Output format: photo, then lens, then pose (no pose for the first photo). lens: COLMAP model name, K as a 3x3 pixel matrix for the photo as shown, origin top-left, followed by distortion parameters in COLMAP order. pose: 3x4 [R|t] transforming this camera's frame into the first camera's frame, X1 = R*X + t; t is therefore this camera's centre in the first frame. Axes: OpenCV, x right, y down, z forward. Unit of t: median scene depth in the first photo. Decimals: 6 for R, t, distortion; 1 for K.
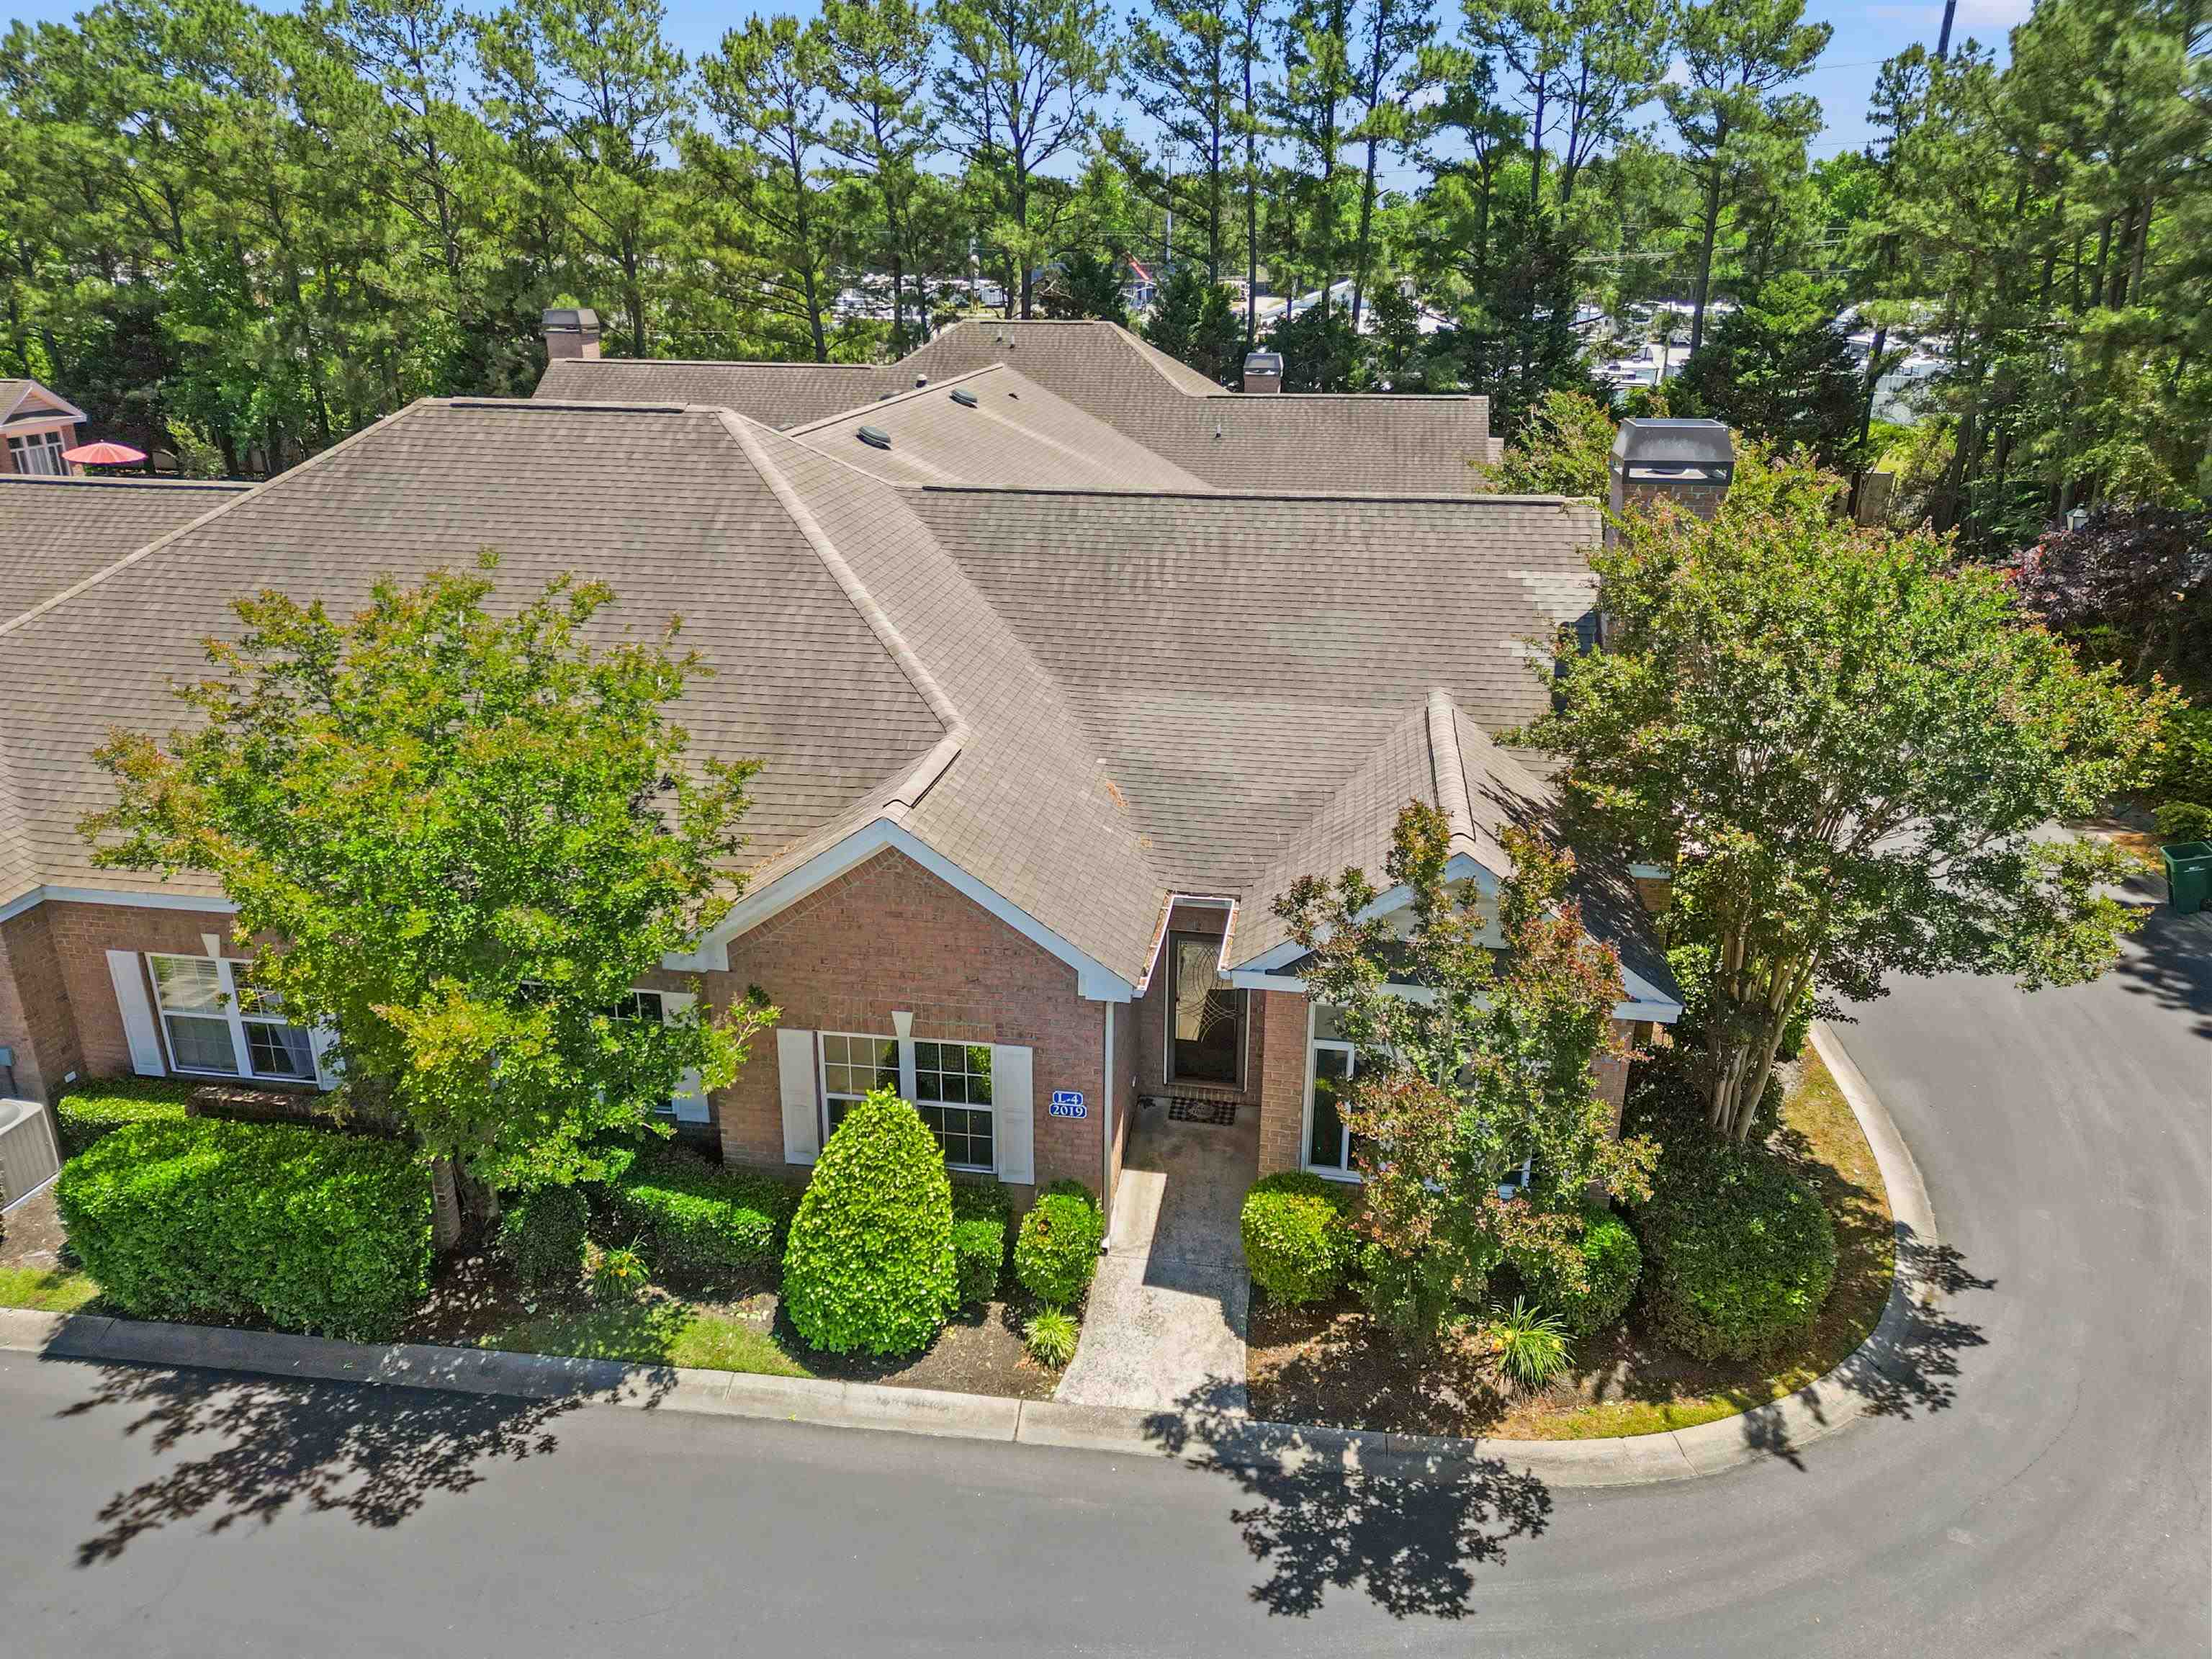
lens RADIAL K [[1535.9, 0, 1106.0], [0, 1535.9, 829.5], [0, 0, 1]] dist [0.049454, -0.041715]
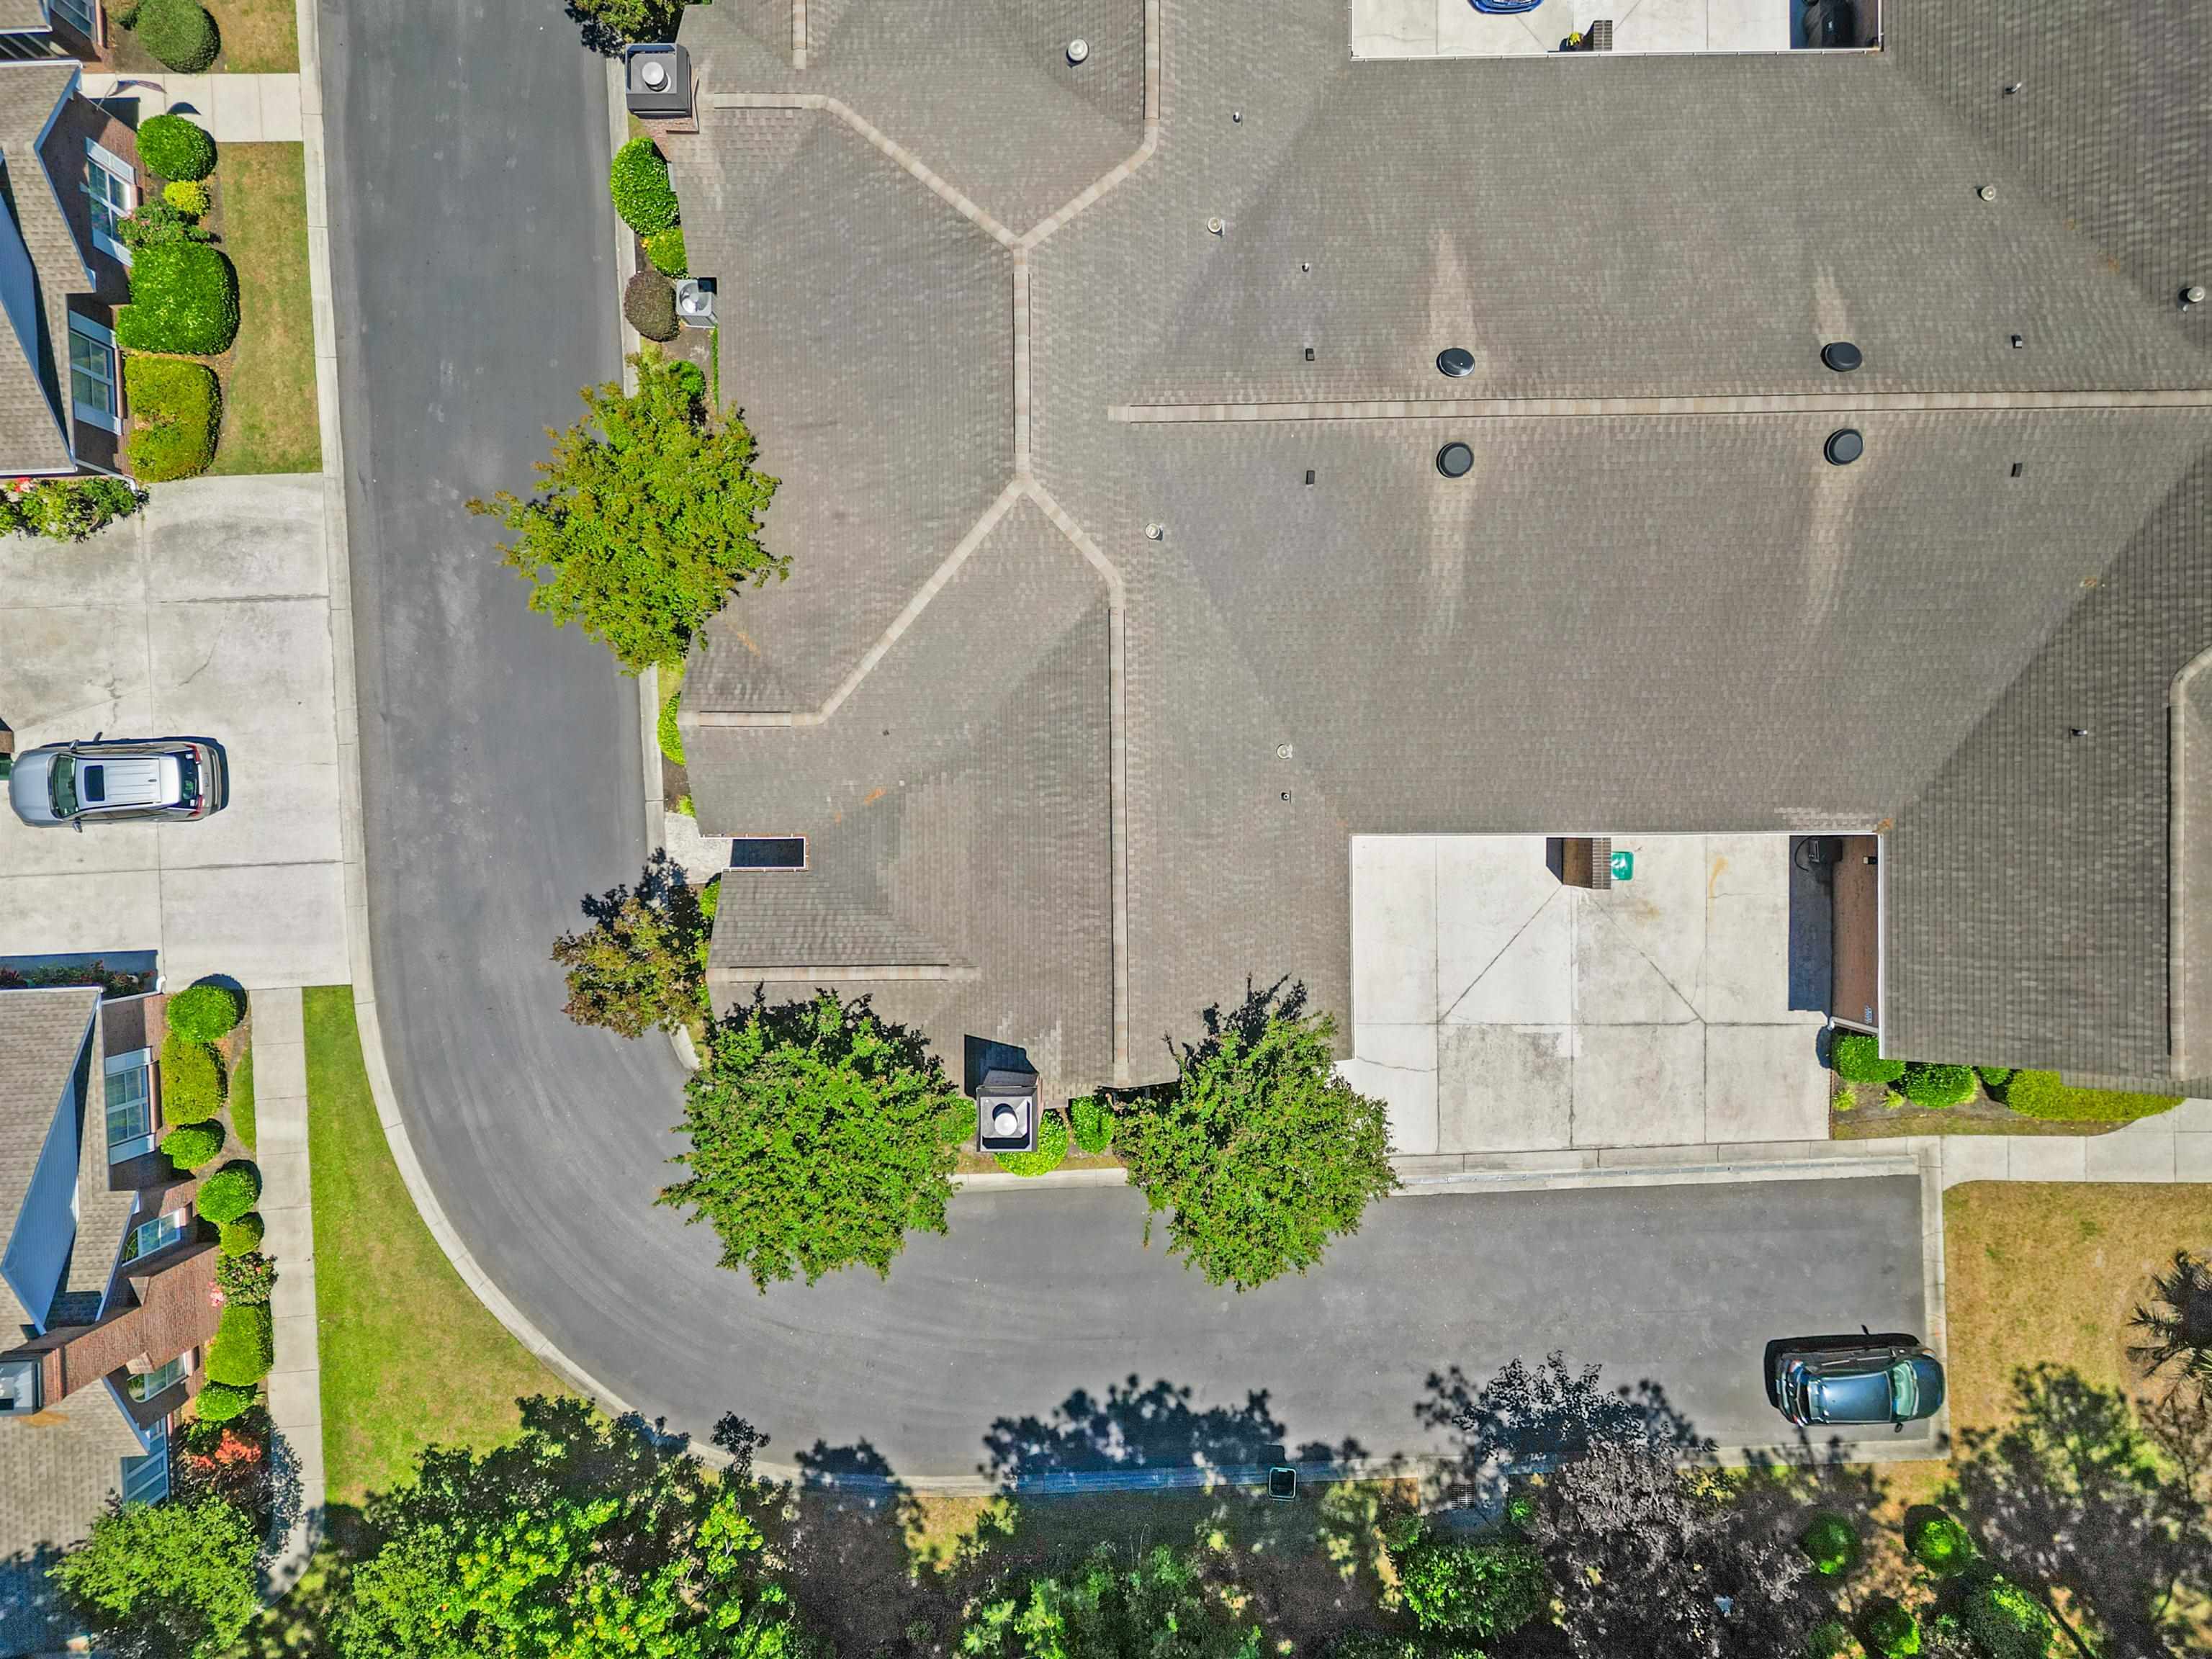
lens RADIAL K [[1529.4, 0, 1106.0], [0, 1529.4, 829.5], [0, 0, 1]] dist [0.082194, -0.094125]
pose [[0.165599, 0.986181, 0.004960, 0.101536], [-0.347610, 0.053662, 0.936102, -2.230151], [0.922900, -0.156742, 0.351693, 0.742855]]
